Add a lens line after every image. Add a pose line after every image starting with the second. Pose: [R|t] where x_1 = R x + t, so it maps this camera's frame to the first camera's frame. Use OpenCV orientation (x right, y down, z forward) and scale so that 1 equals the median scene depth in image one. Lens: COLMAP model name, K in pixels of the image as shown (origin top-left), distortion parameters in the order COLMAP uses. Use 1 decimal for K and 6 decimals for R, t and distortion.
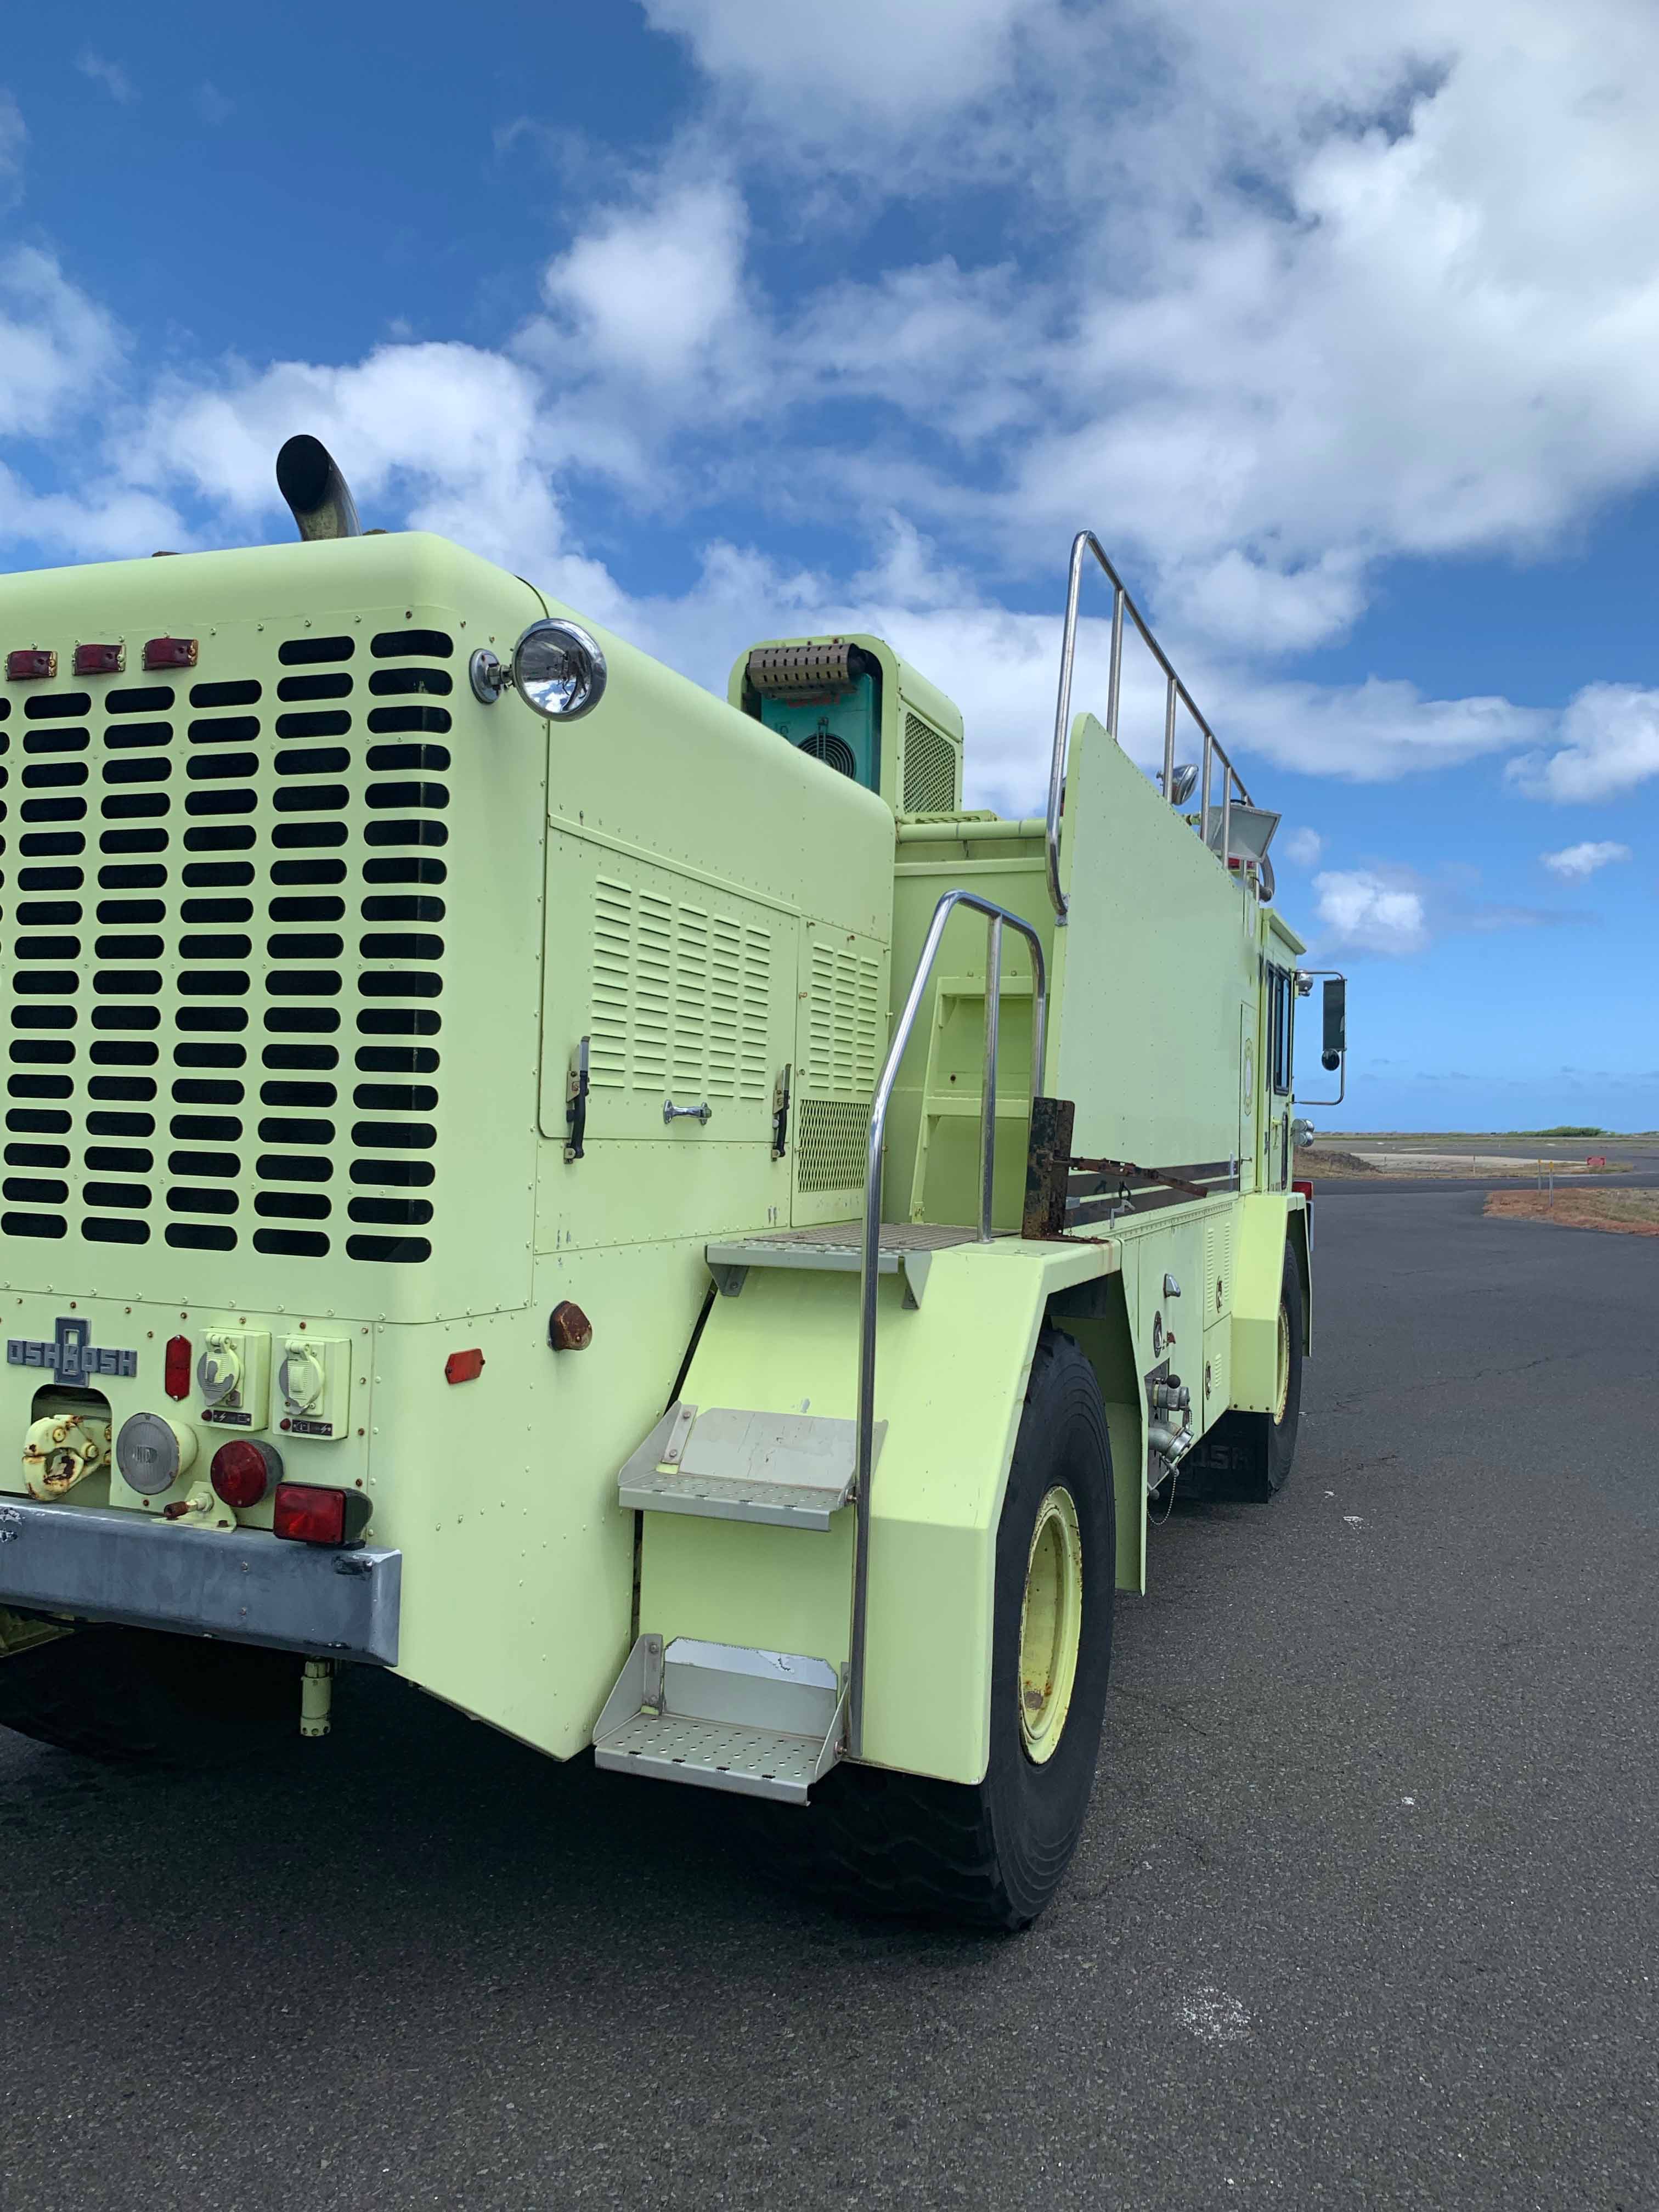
lens RADIAL K [[1694.5, 0, 829.0], [0, 1694.5, 1052.6], [0, 0, 1]] dist [-0.004066, 0.005049]
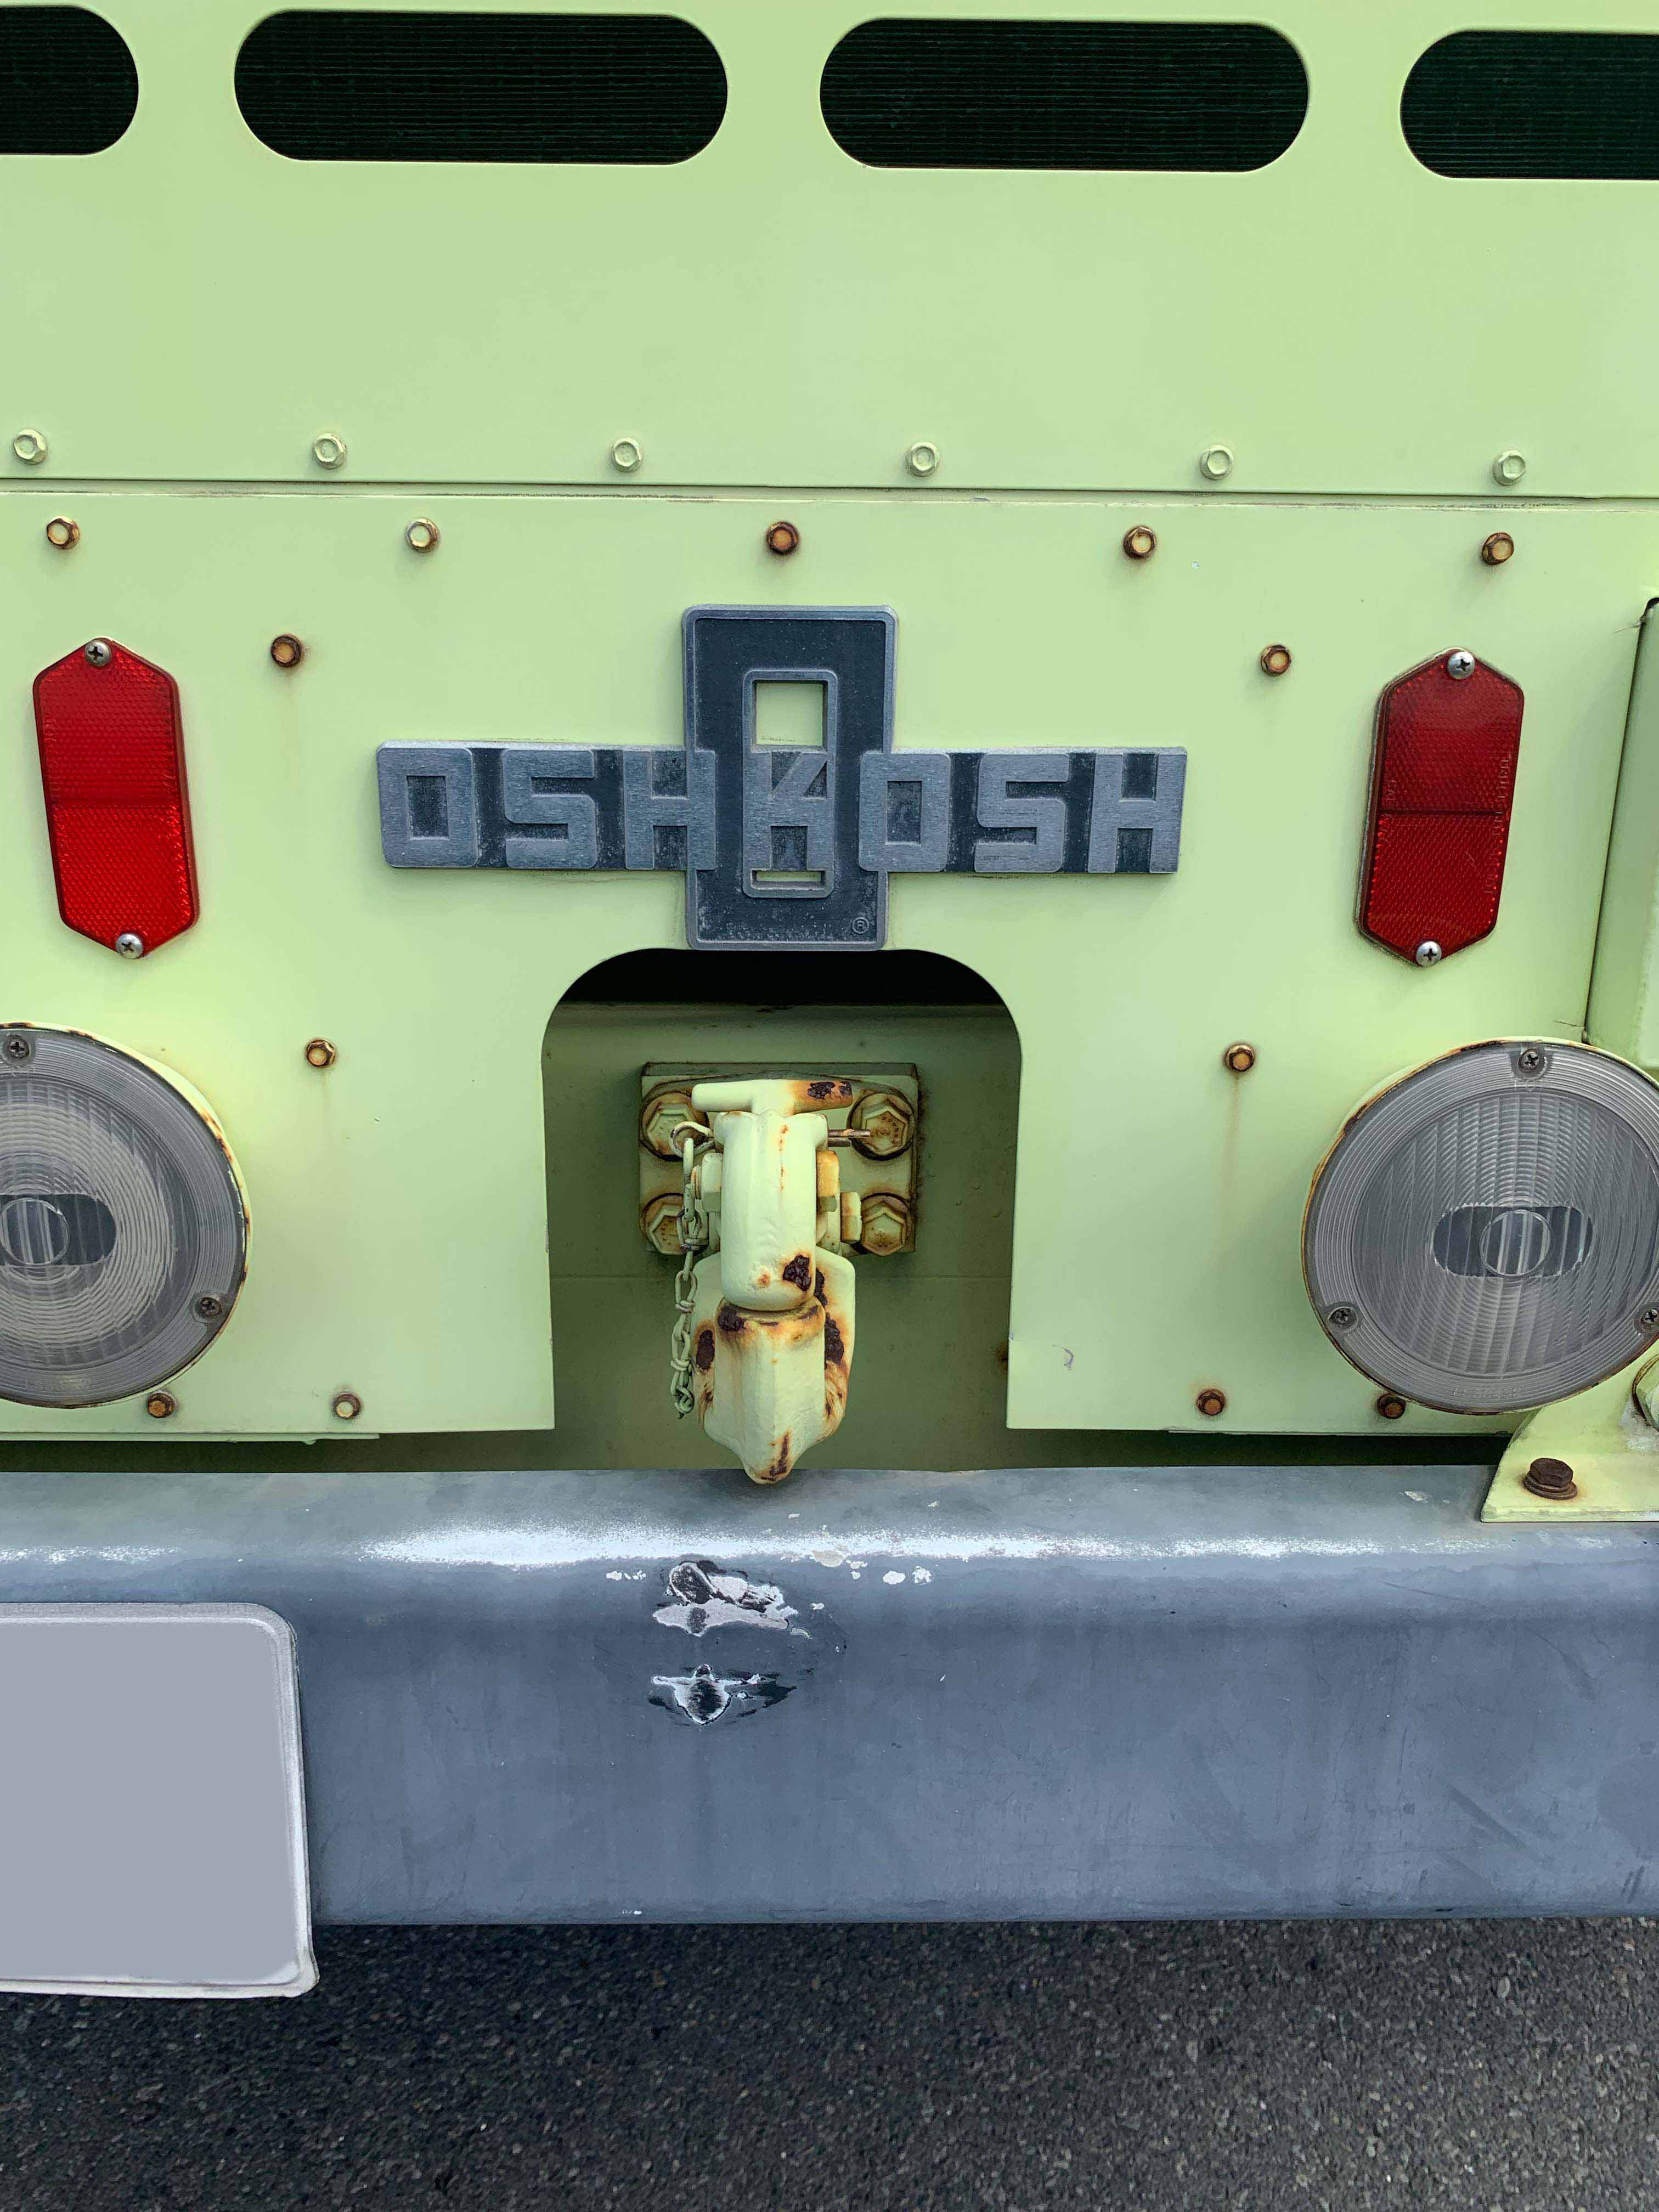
lens RADIAL K [[1572.4, 0, 821.3], [0, 1572.4, 1060.4], [0, 0, 1]] dist [0.064748, -0.110798]
pose [[0.929447, -0.123335, 0.347732, -0.518141], [0.003553, 0.945422, 0.325829, 0.147995], [-0.368940, -0.301605, 0.879158, 0.830583]]
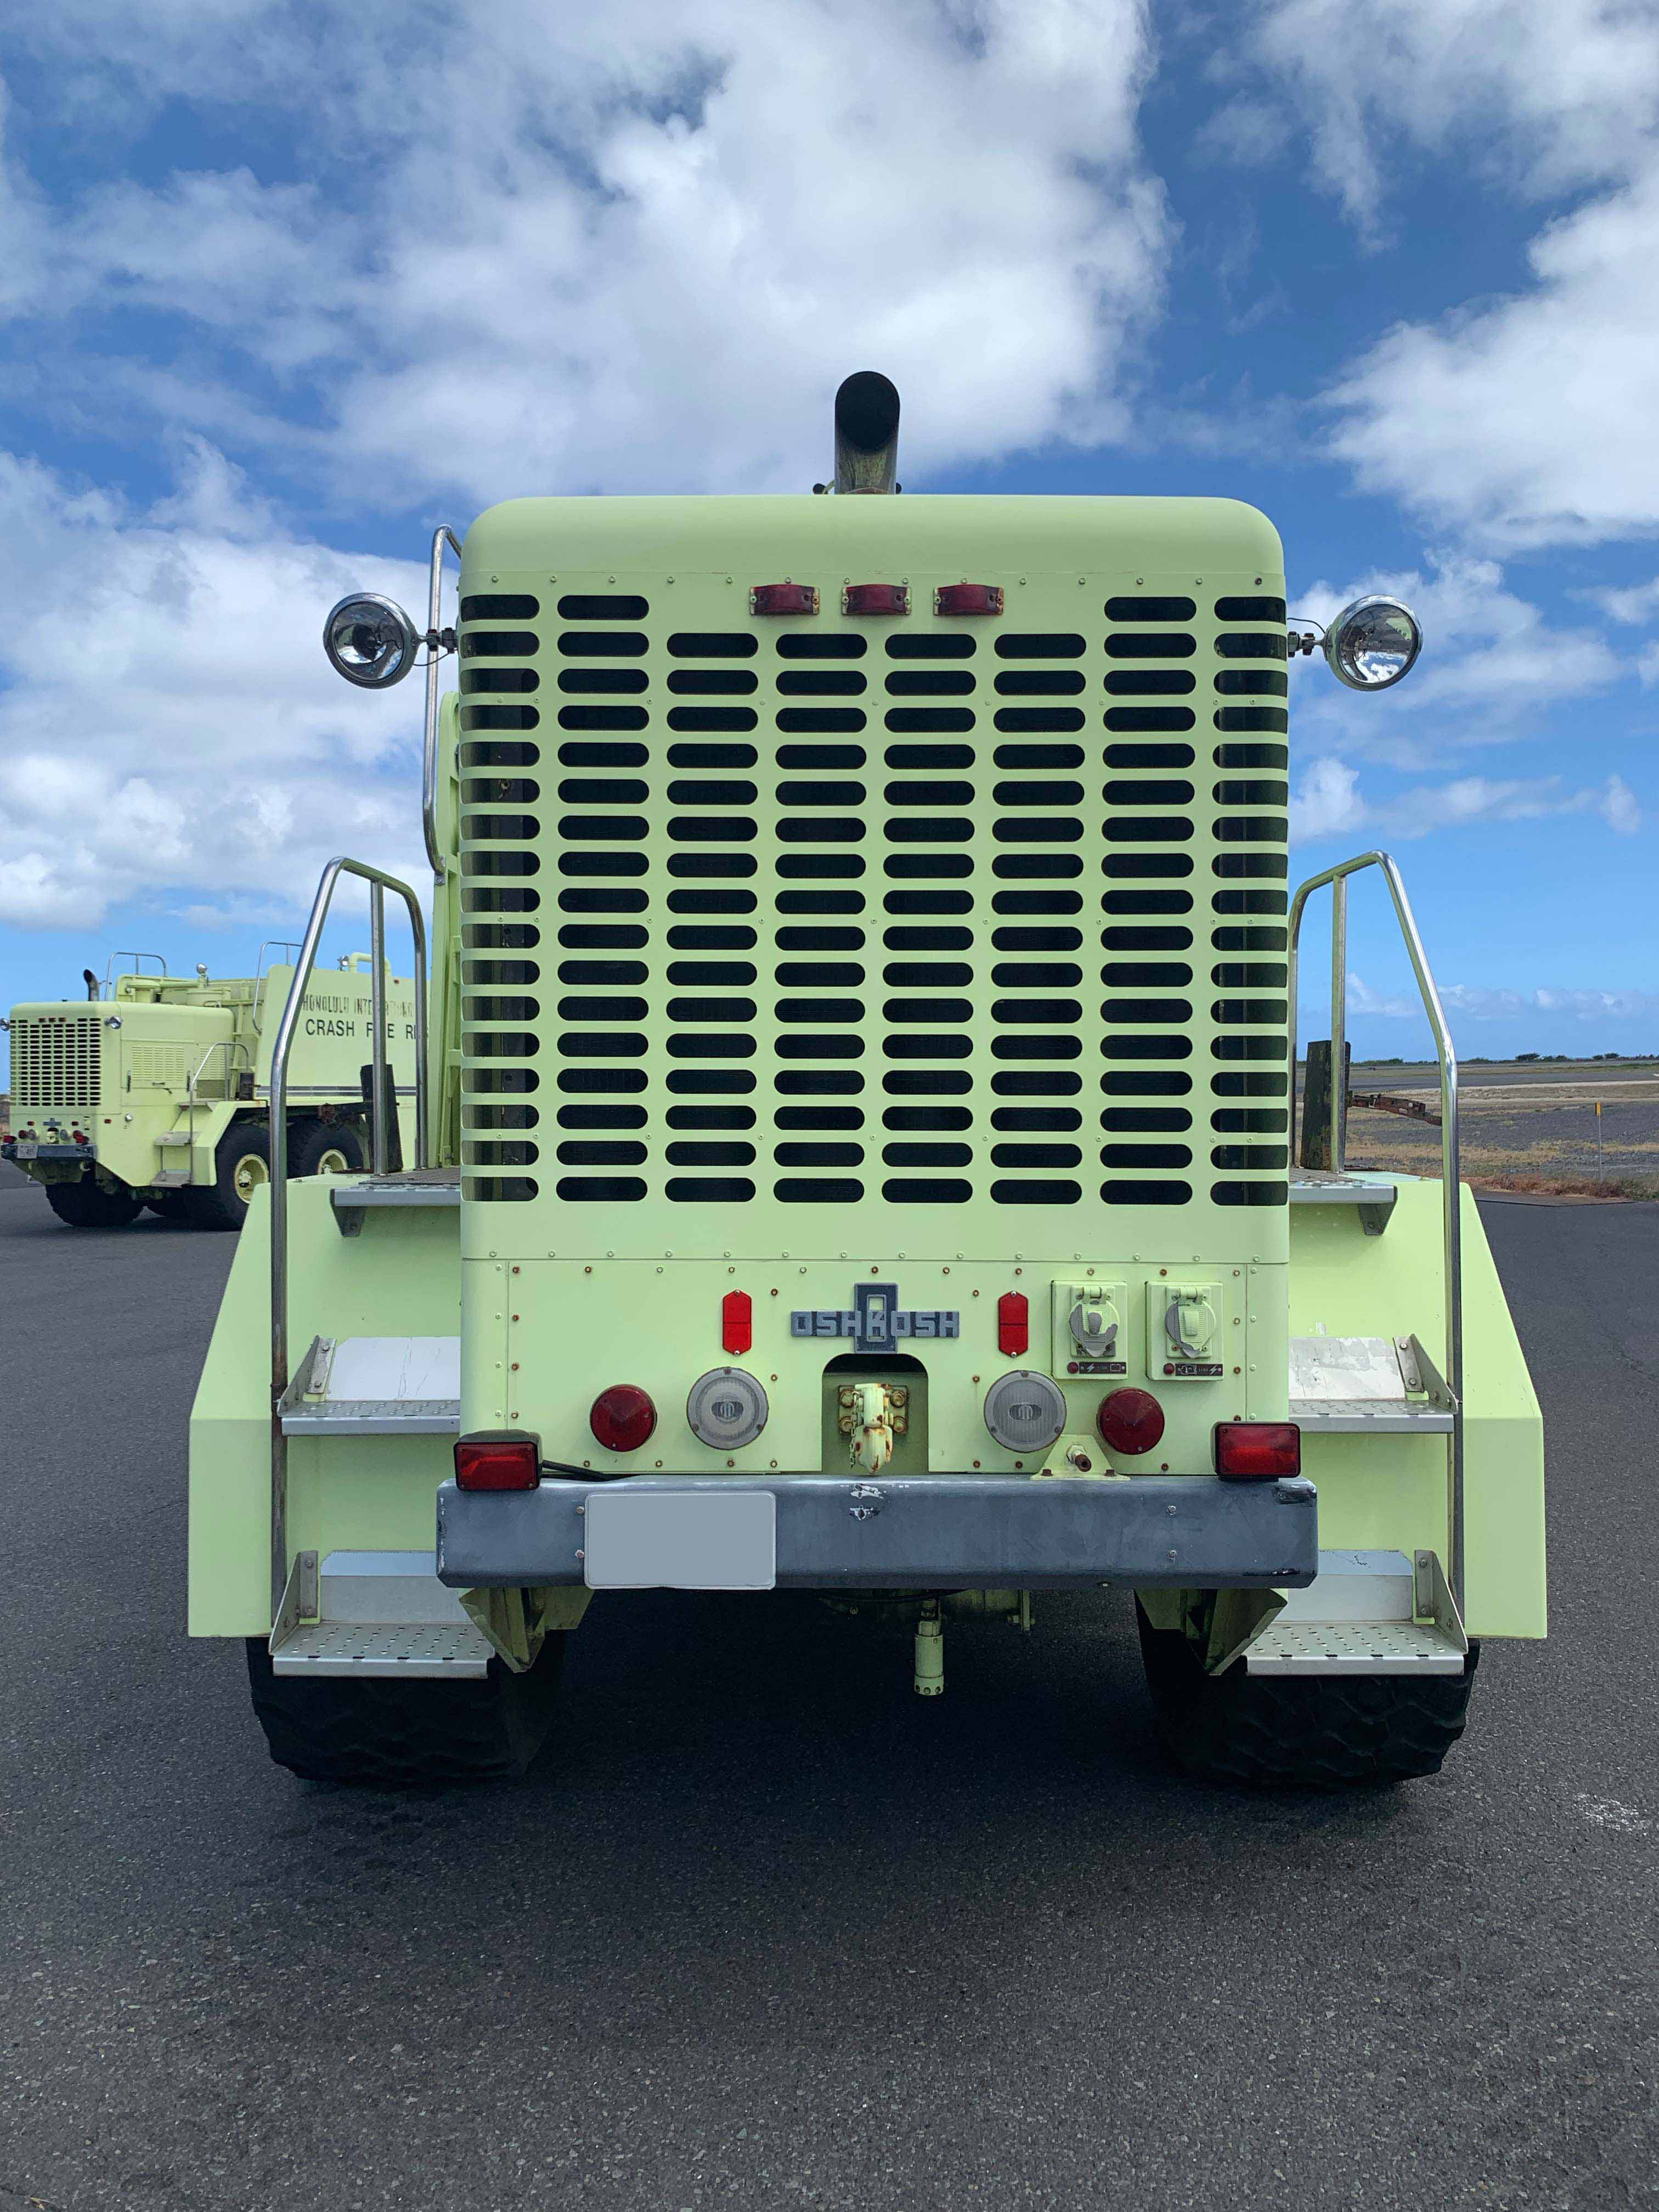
lens RADIAL K [[1558.8, 0, 819.4], [0, 1558.8, 1075.0], [0, 0, 1]] dist [0.103876, -0.140852]
pose [[0.937748, -0.019167, 0.346787, -0.793381], [0.012218, 0.999679, 0.022216, 0.017201], [-0.347101, -0.016596, 0.937681, 0.174961]]
